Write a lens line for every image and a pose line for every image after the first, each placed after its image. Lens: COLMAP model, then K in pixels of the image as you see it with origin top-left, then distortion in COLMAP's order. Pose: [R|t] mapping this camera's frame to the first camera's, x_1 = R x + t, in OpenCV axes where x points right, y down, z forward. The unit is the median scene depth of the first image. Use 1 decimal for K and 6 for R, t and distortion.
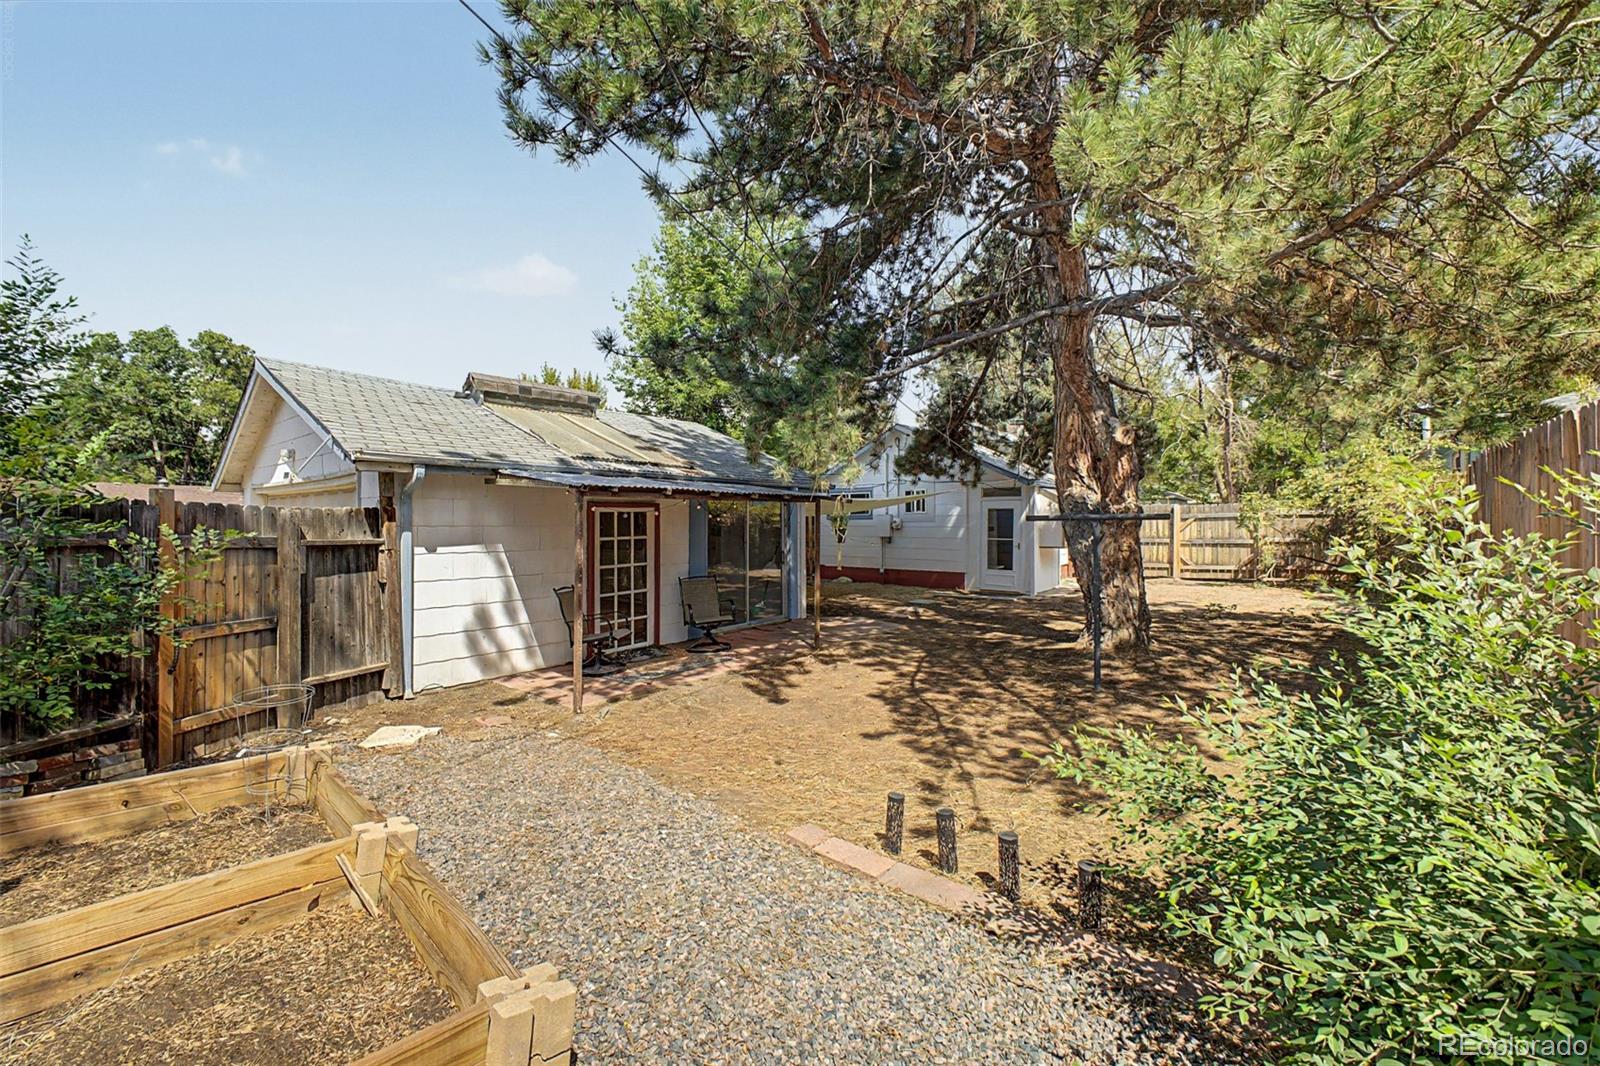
lens RADIAL K [[654.3, 0, 792.0], [0, 654.3, 529.1], [0, 0, 1]] dist [0.042296, -0.020728]
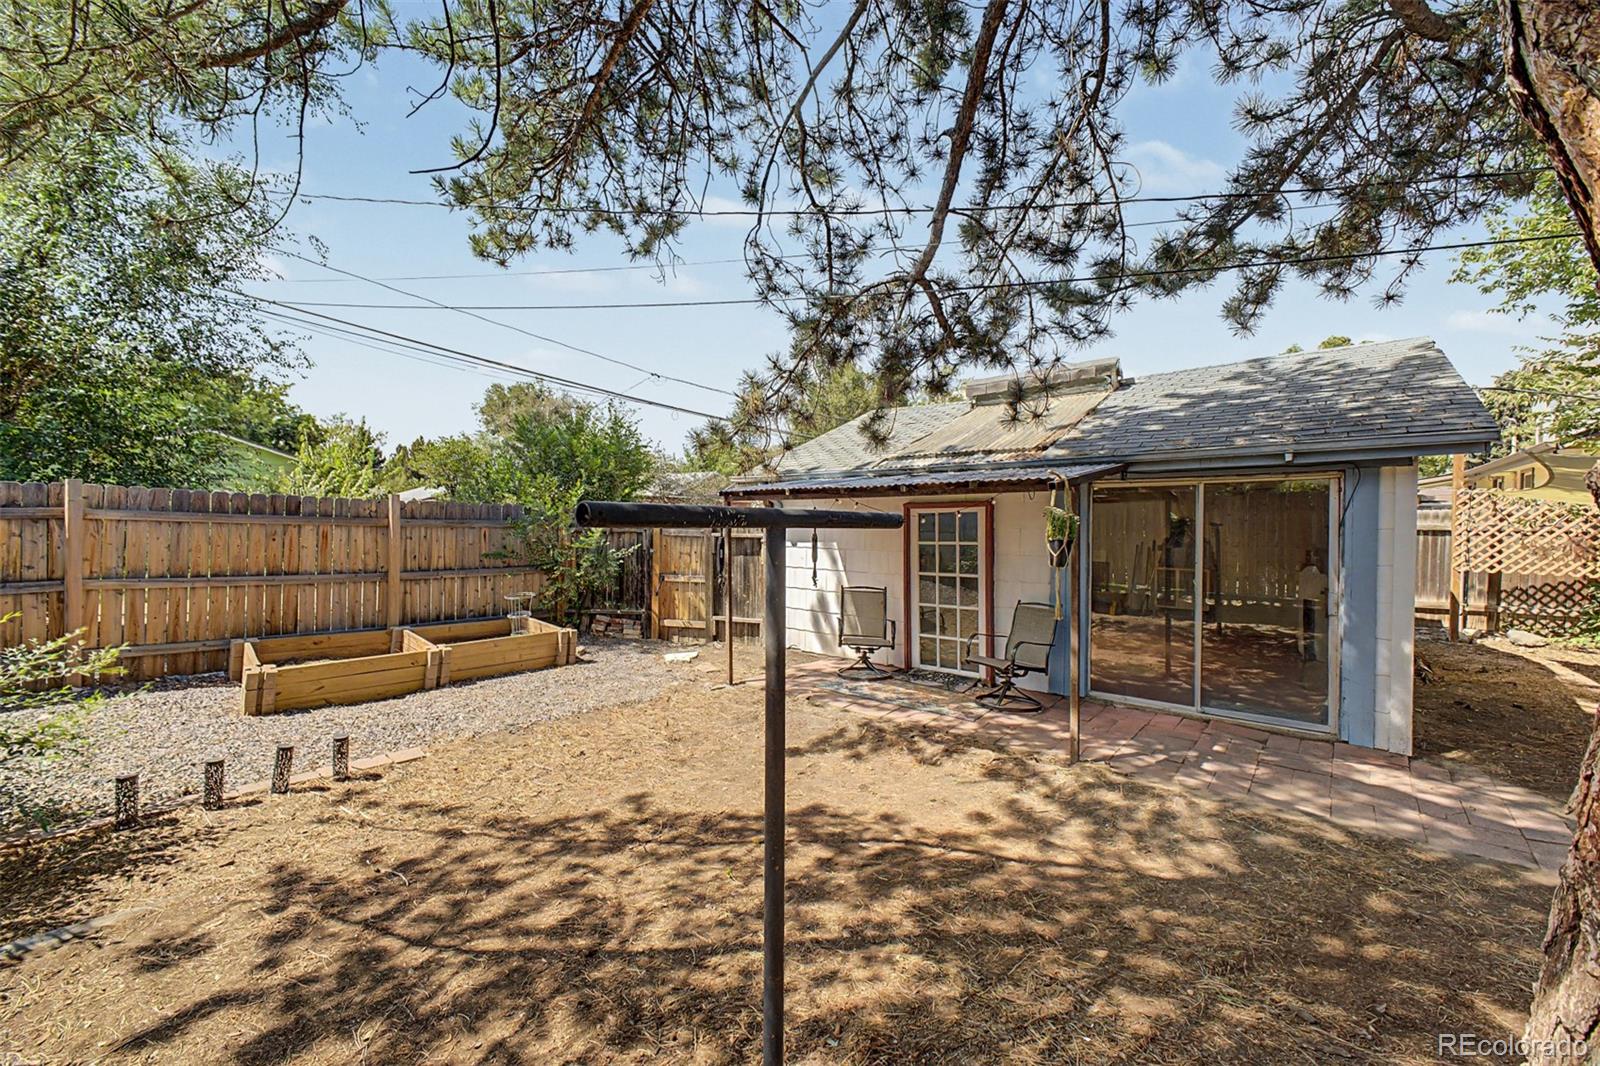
lens RADIAL K [[654.3, 0, 792.0], [0, 654.3, 529.1], [0, 0, 1]] dist [0.042296, -0.020728]
pose [[-0.027629, 0.011611, -0.999551, 0.876806], [-0.014088, 0.999829, 0.012003, -0.016767], [0.999519, 0.014414, -0.027460, 1.175491]]
